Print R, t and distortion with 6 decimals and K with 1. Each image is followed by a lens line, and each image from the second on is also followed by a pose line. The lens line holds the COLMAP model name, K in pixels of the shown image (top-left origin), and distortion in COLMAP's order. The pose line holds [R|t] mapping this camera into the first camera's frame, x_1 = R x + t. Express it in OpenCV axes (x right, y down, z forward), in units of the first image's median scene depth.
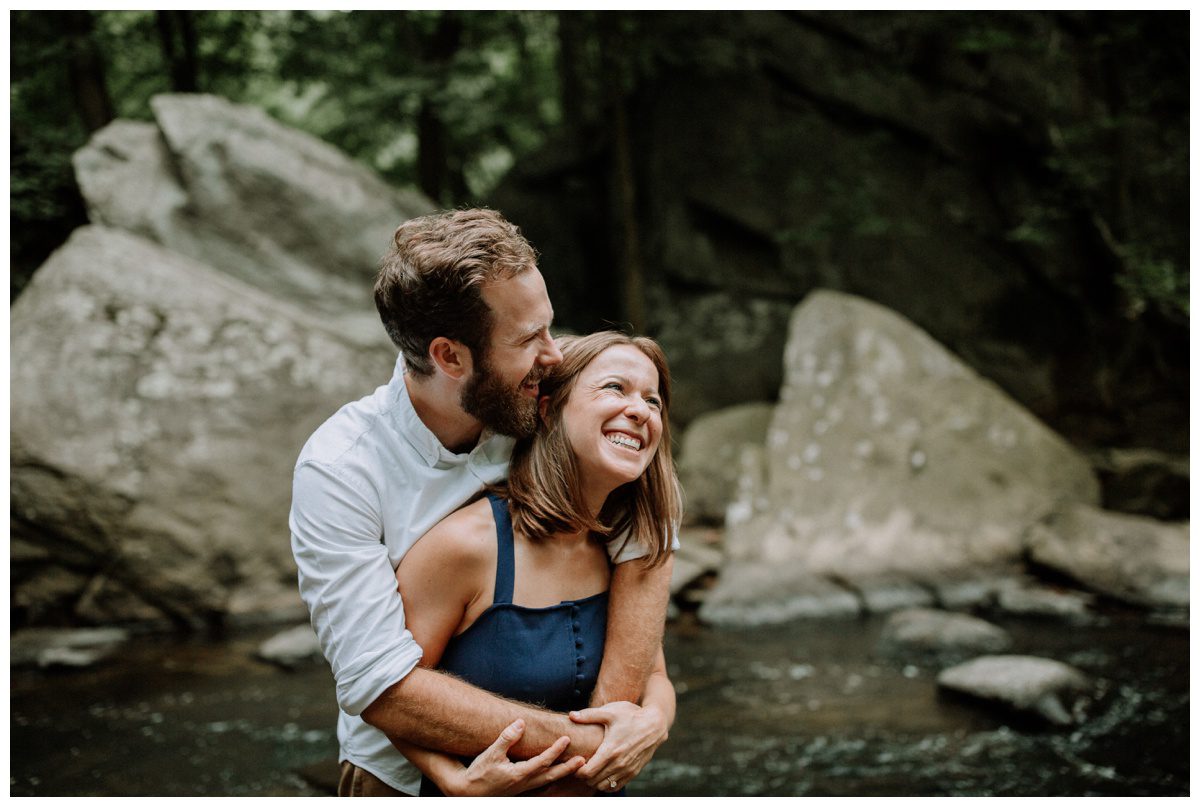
lens RADIAL K [[1121.4, 0, 601.9], [0, 1121.4, 404.0], [0, 0, 1]] dist [-0.007056, -0.015481]
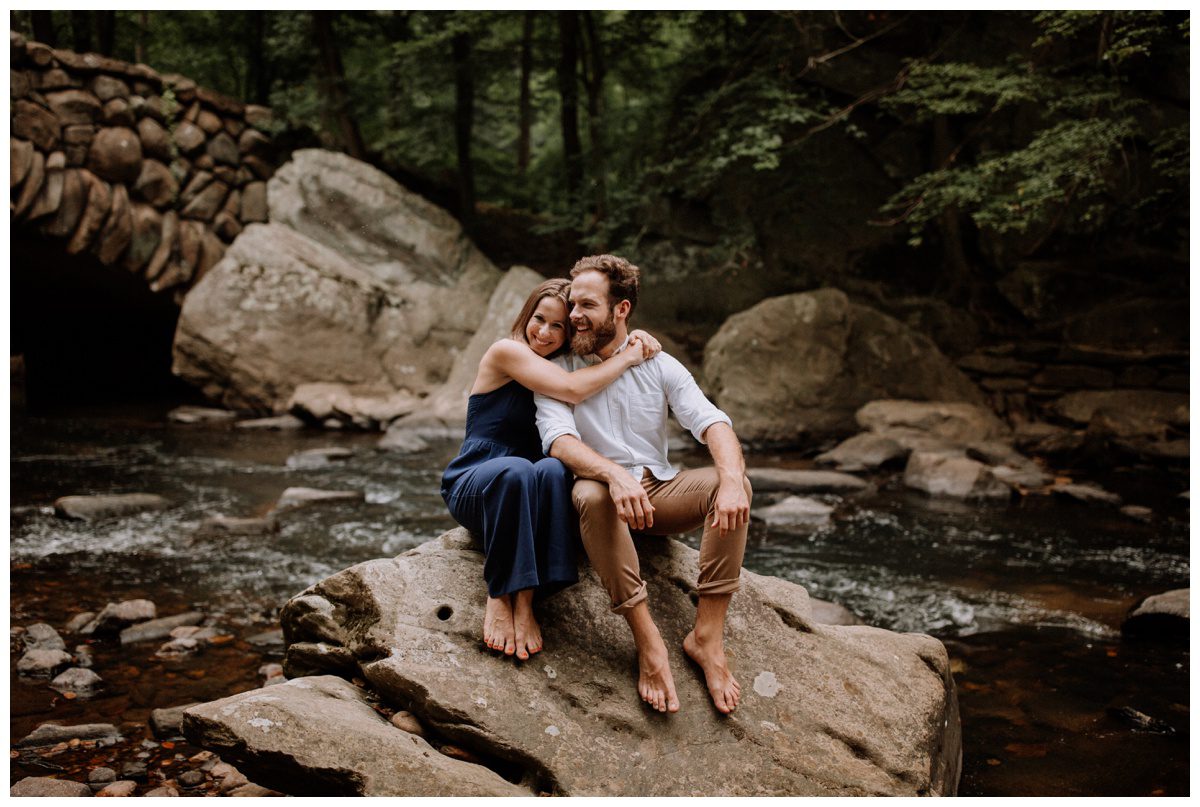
lens RADIAL K [[1121.4, 0, 601.9], [0, 1121.4, 404.0], [0, 0, 1]] dist [-0.007056, -0.015481]
pose [[0.830995, 0.097566, -0.547657, 1.394491], [-0.025098, 0.990072, 0.138301, -0.142998], [0.555714, -0.101183, 0.825194, -0.444660]]
